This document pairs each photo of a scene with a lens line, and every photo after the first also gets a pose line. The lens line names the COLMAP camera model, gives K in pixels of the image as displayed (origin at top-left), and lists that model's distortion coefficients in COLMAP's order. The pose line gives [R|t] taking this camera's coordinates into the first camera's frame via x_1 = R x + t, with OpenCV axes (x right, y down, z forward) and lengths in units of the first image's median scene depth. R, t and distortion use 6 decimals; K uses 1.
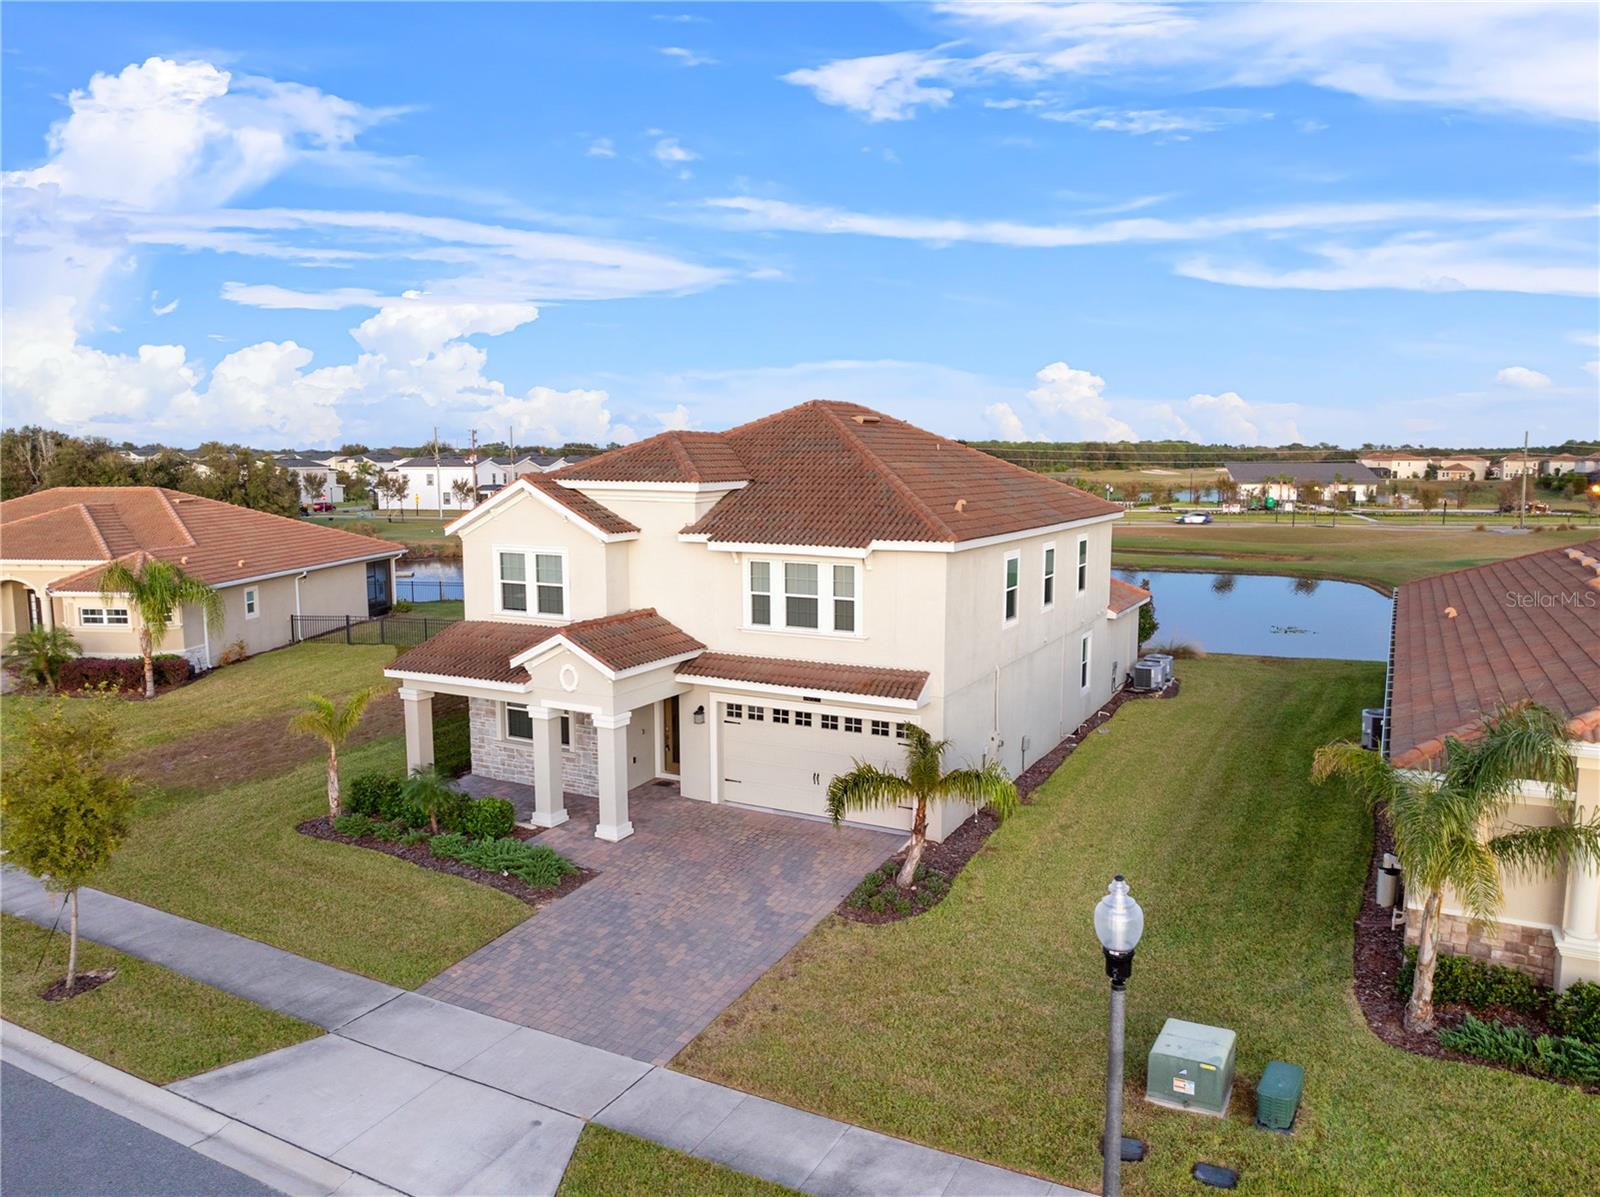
lens RADIAL K [[1133.1, 0, 795.8], [0, 1133.1, 591.6], [0, 0, 1]] dist [-0.046393, 0.013733]
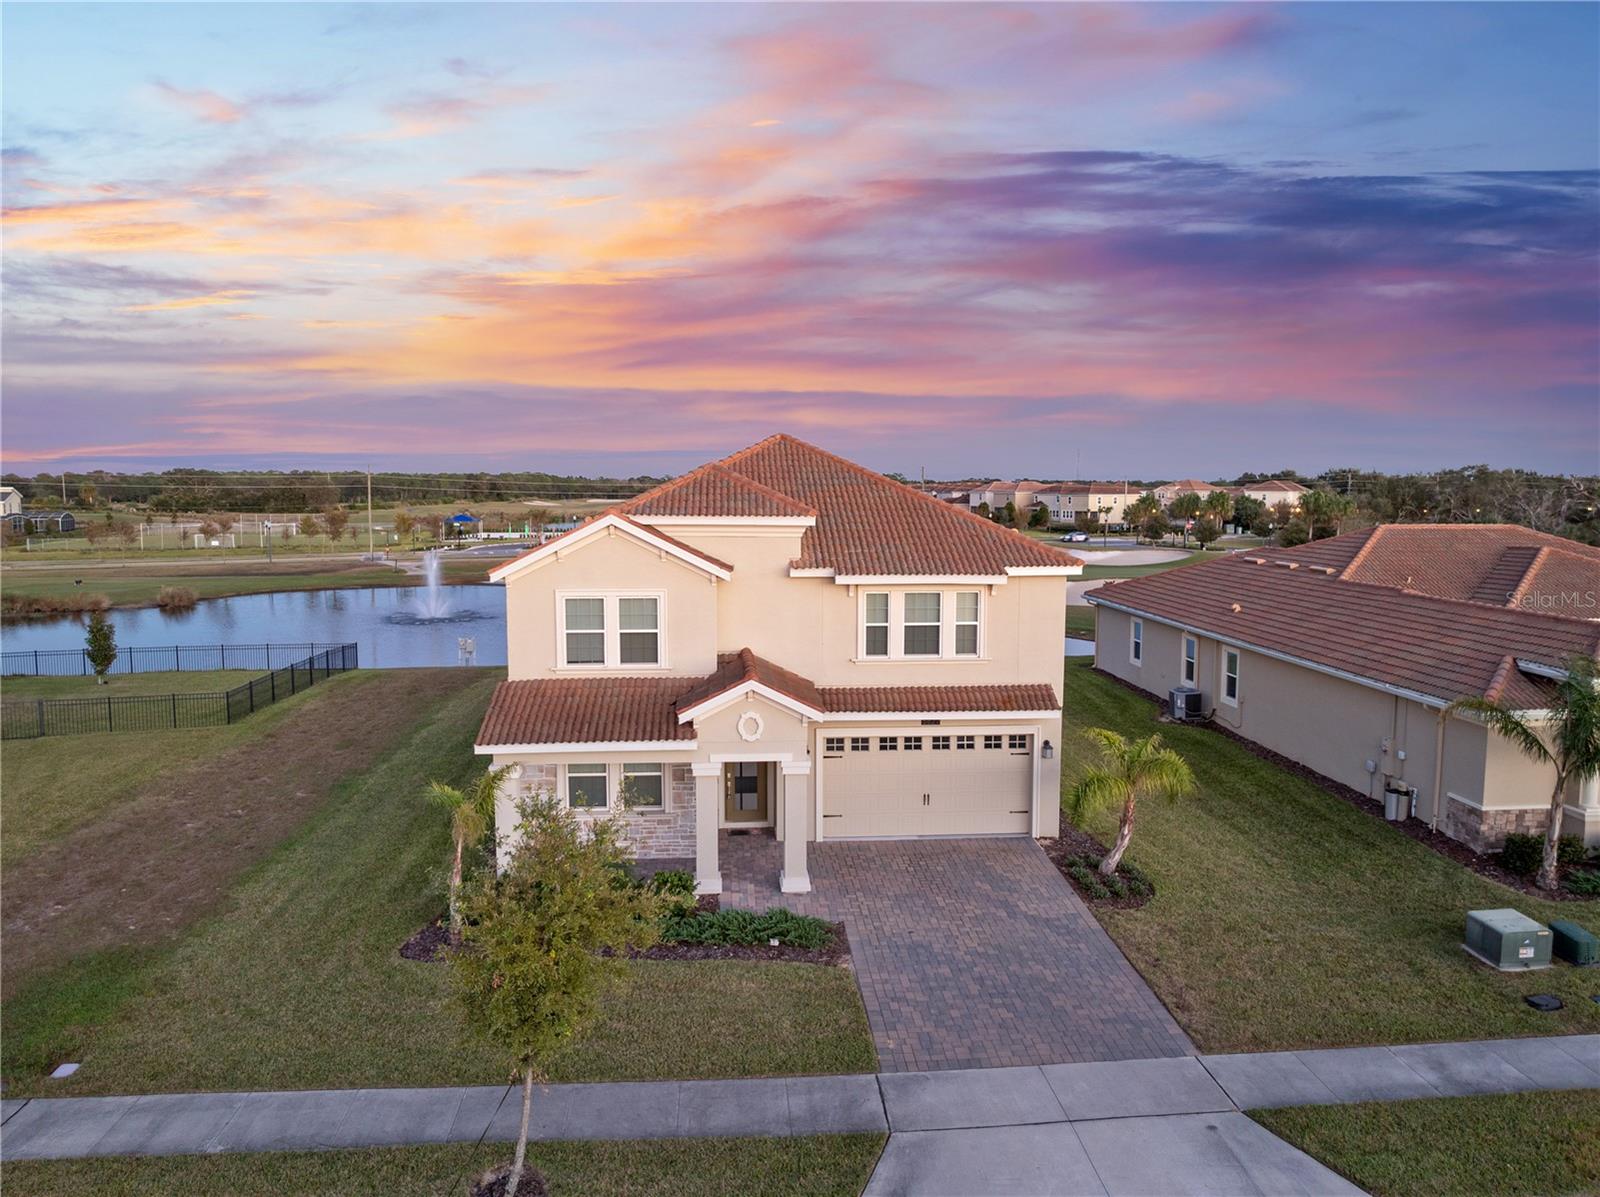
lens RADIAL K [[1133.1, 0, 794.6], [0, 1133.1, 601.9], [0, 0, 1]] dist [-0.046393, 0.013733]
pose [[0.844655, -0.052477, 0.532733, -0.649163], [0.062167, 0.998066, -0.000251, -0.023546], [-0.531690, 0.033331, 0.846283, 0.183787]]
